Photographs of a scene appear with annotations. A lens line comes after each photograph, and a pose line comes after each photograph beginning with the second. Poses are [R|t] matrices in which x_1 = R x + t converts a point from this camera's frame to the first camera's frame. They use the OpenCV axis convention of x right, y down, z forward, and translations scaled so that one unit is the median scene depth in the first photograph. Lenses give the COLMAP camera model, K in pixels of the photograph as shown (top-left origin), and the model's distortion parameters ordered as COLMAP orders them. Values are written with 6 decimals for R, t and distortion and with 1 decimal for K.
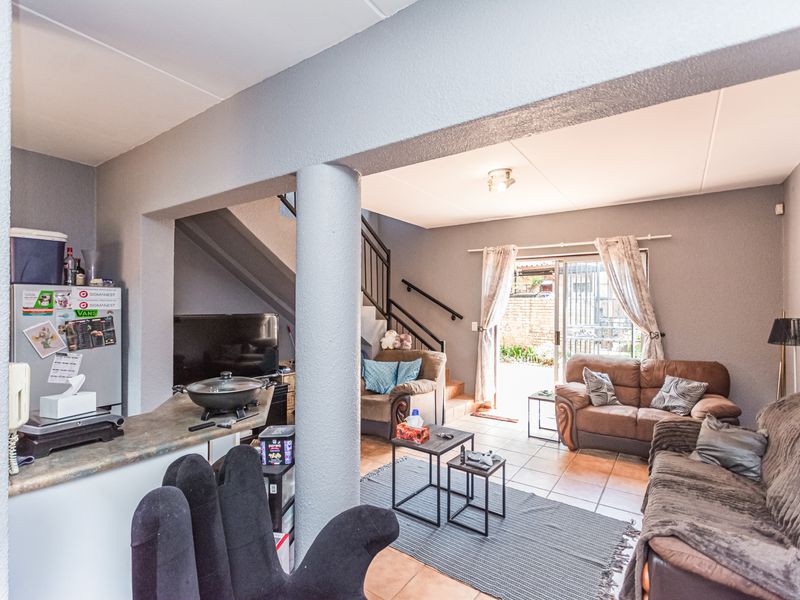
lens RADIAL K [[379.7, 0, 400.0], [0, 379.7, 300.0], [0, 0, 1]] dist [-0.000587, 0.000005]
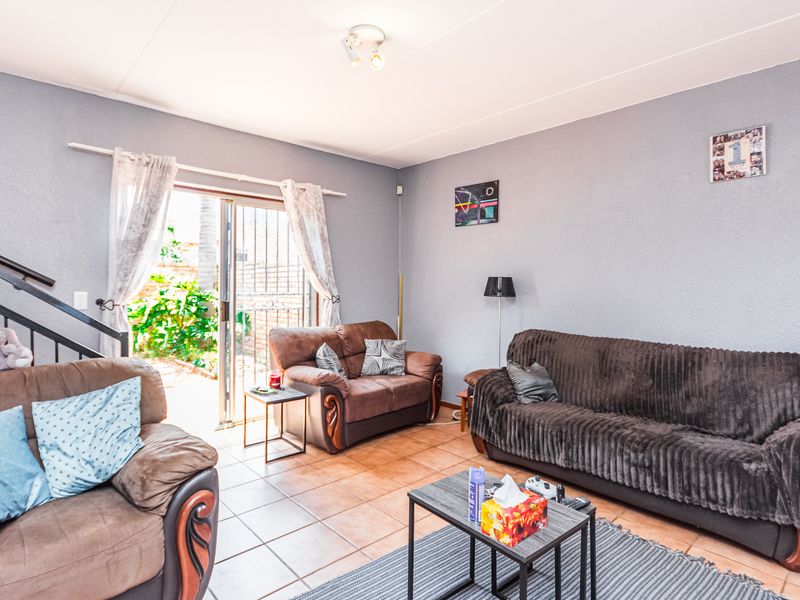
lens RADIAL K [[433.4, 0, 399.6], [0, 433.4, 274.8], [0, 0, 1]] dist [-0.001268, -0.000042]
pose [[0.267397, 0.014794, 0.963473, -0.297571], [-0.022264, 0.999710, -0.009171, 0.039861], [-0.963329, -0.018998, 0.267649, 0.570021]]
